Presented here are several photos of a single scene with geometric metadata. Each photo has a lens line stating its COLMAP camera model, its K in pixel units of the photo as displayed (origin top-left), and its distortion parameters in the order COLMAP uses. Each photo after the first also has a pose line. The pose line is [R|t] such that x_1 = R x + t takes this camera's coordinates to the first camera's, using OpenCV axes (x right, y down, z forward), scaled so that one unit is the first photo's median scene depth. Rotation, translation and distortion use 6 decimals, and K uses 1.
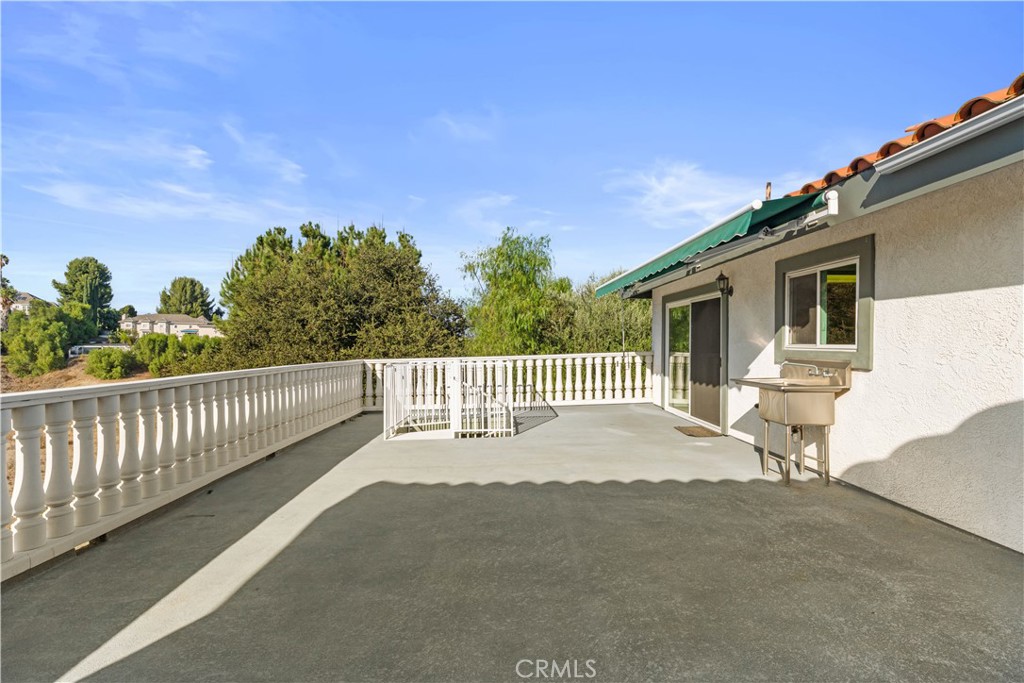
lens RADIAL K [[487.0, 0, 510.1], [0, 487.0, 340.6], [0, 0, 1]] dist [0.008934, -0.003418]
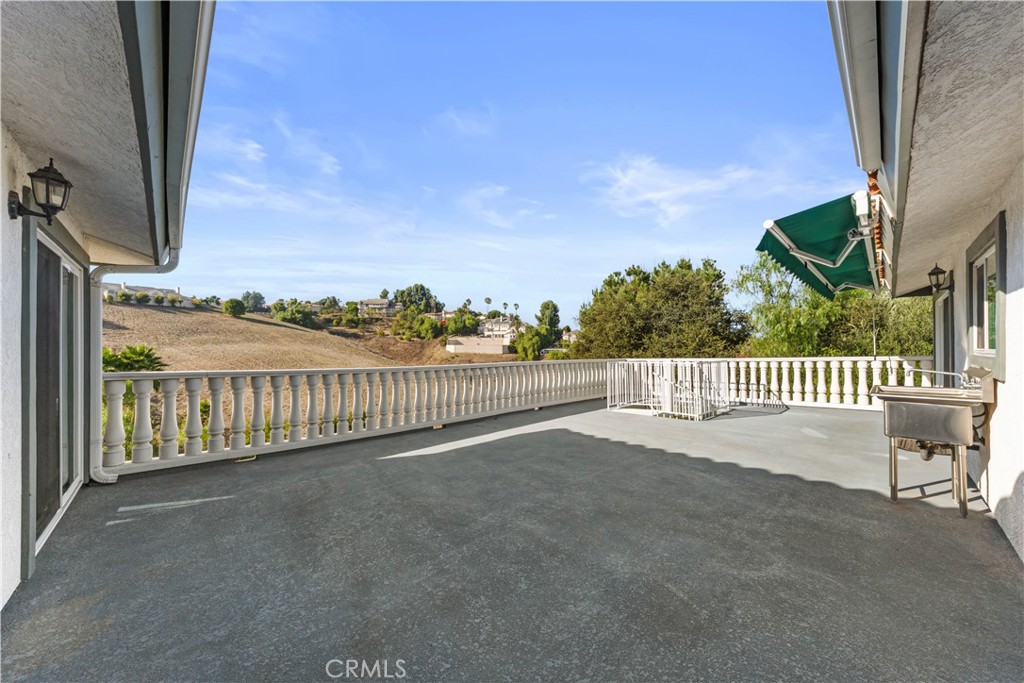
lens RADIAL K [[354.7, 0, 504.7], [0, 354.7, 342.9], [0, 0, 1]] dist [-0.000749, -0.000297]
pose [[0.665756, -0.012843, -0.746059, 0.254384], [0.007872, 0.999917, -0.010189, -0.000992], [0.746128, 0.000910, 0.665802, 0.004943]]
